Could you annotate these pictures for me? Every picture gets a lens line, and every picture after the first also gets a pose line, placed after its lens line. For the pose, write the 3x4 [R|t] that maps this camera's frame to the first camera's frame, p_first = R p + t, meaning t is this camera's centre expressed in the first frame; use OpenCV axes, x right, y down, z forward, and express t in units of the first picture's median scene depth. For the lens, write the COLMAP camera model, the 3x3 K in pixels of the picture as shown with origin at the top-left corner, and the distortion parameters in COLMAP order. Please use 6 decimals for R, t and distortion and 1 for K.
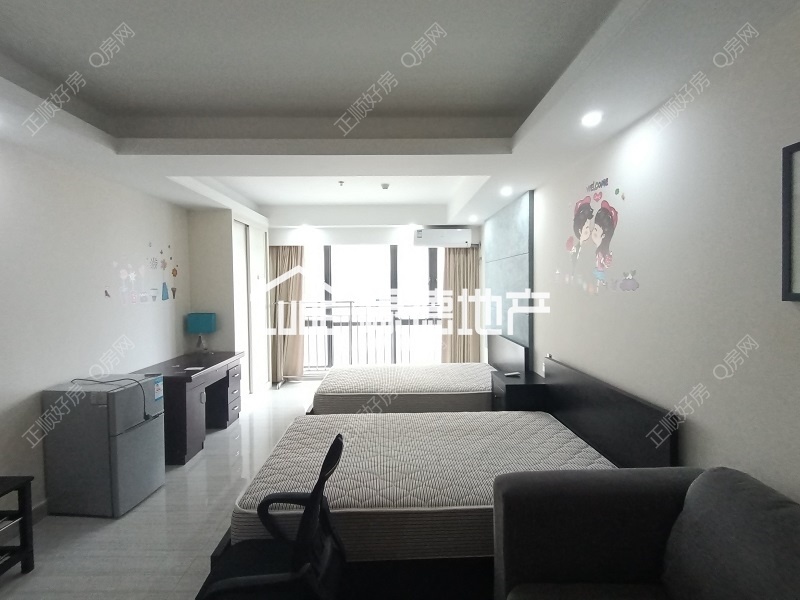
lens RADIAL K [[400.3, 0, 400.5], [0, 400.3, 291.4], [0, 0, 1]] dist [0.012264, -0.009906]
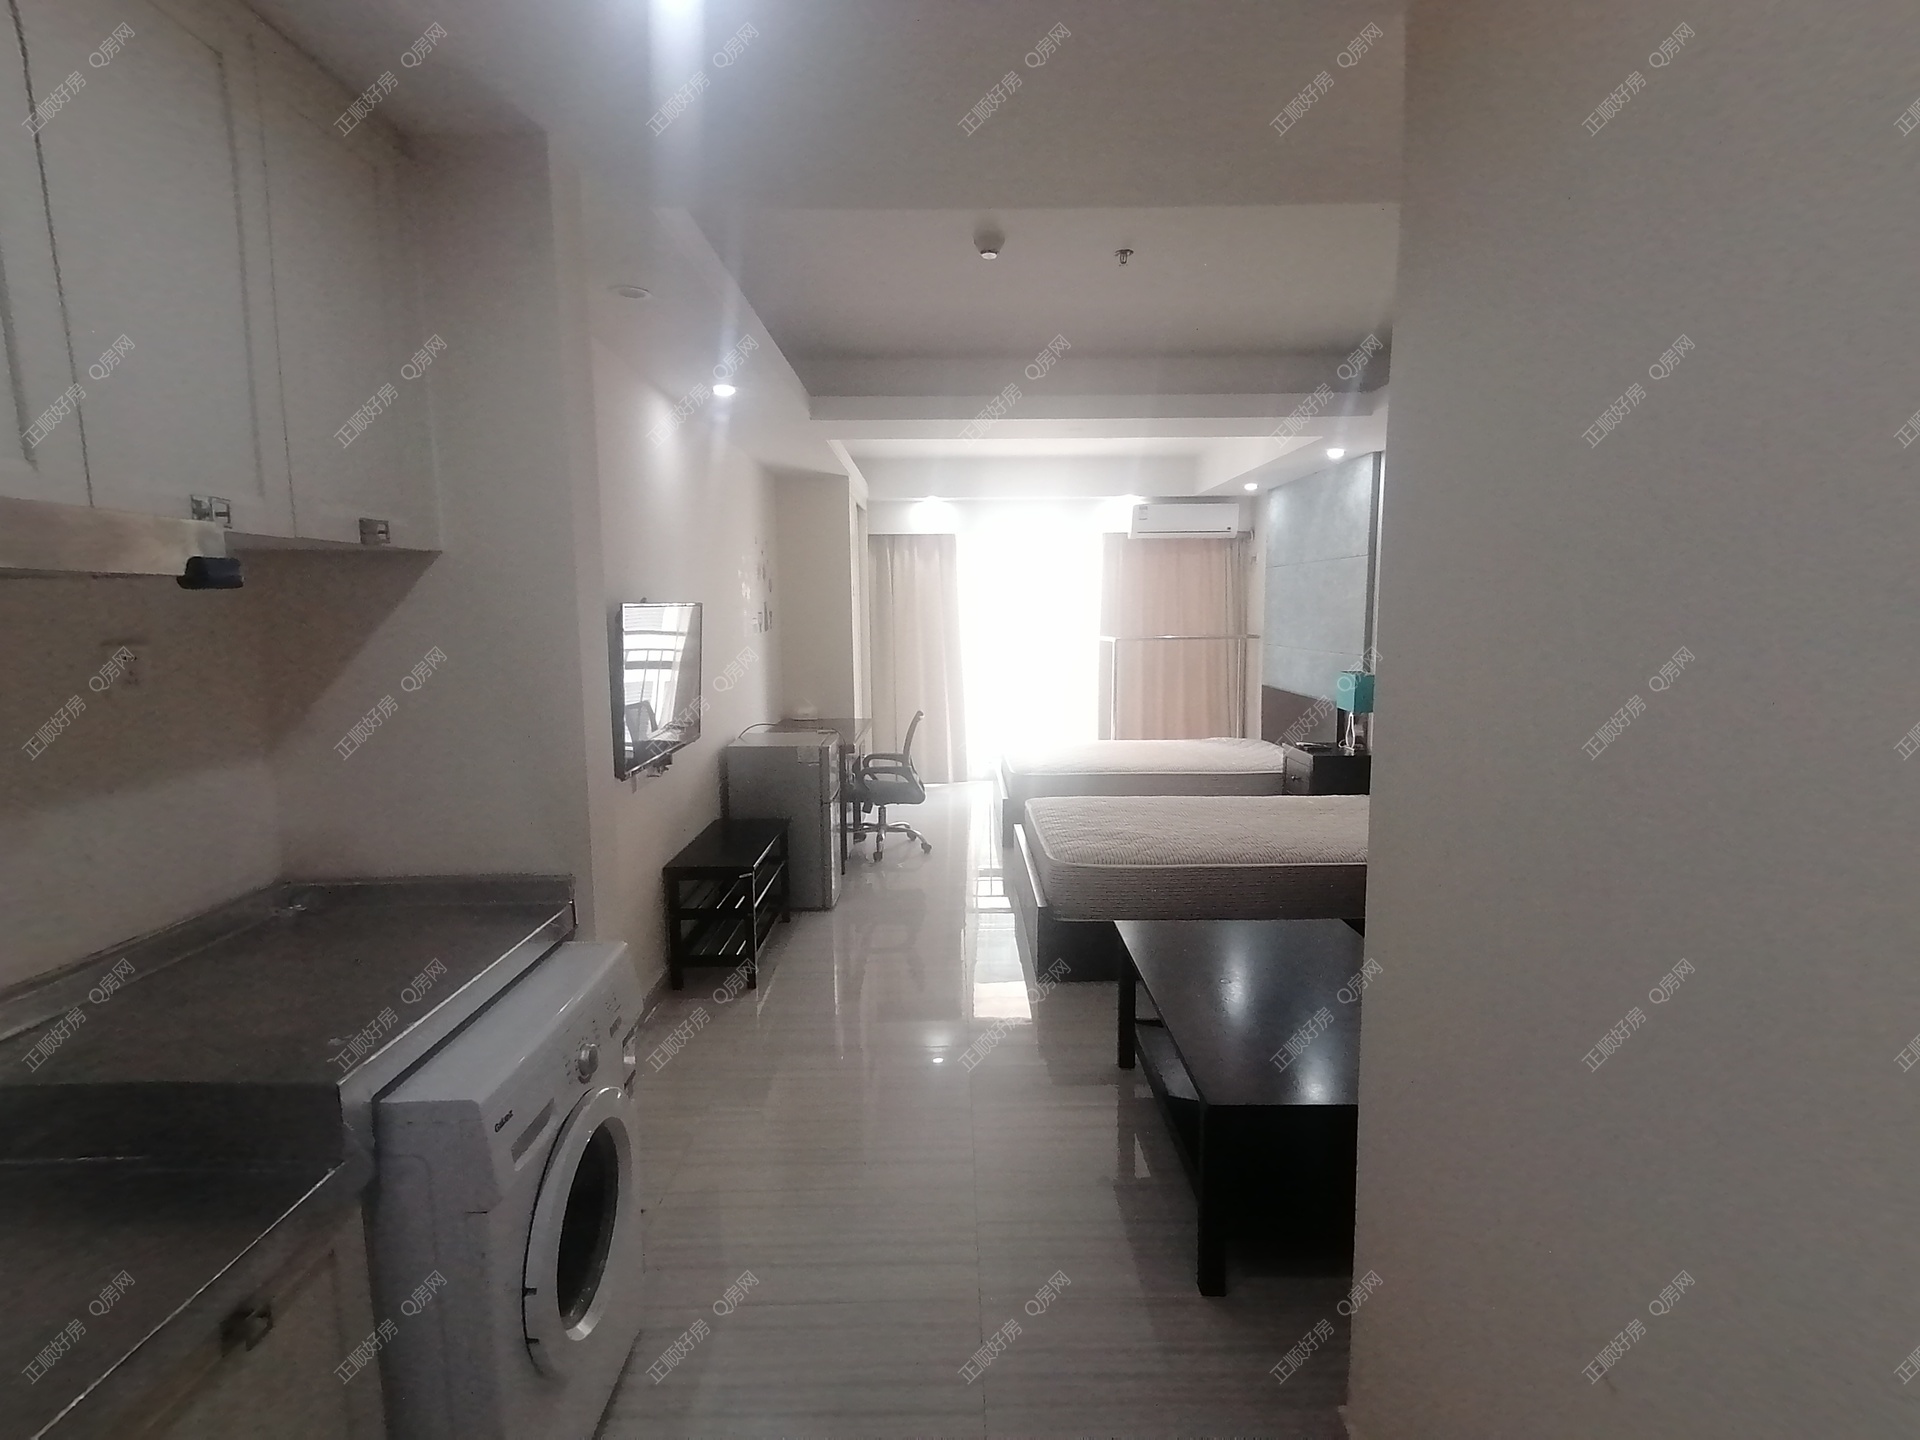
lens RADIAL K [[952.1, 0, 950.2], [0, 952.1, 715.9], [0, 0, 1]] dist [0.014601, -0.007076]
pose [[0.999938, 0.003852, -0.010430, -0.280569], [-0.002791, 0.995000, 0.099834, 0.004559], [0.010762, -0.099799, 0.994949, -0.451897]]
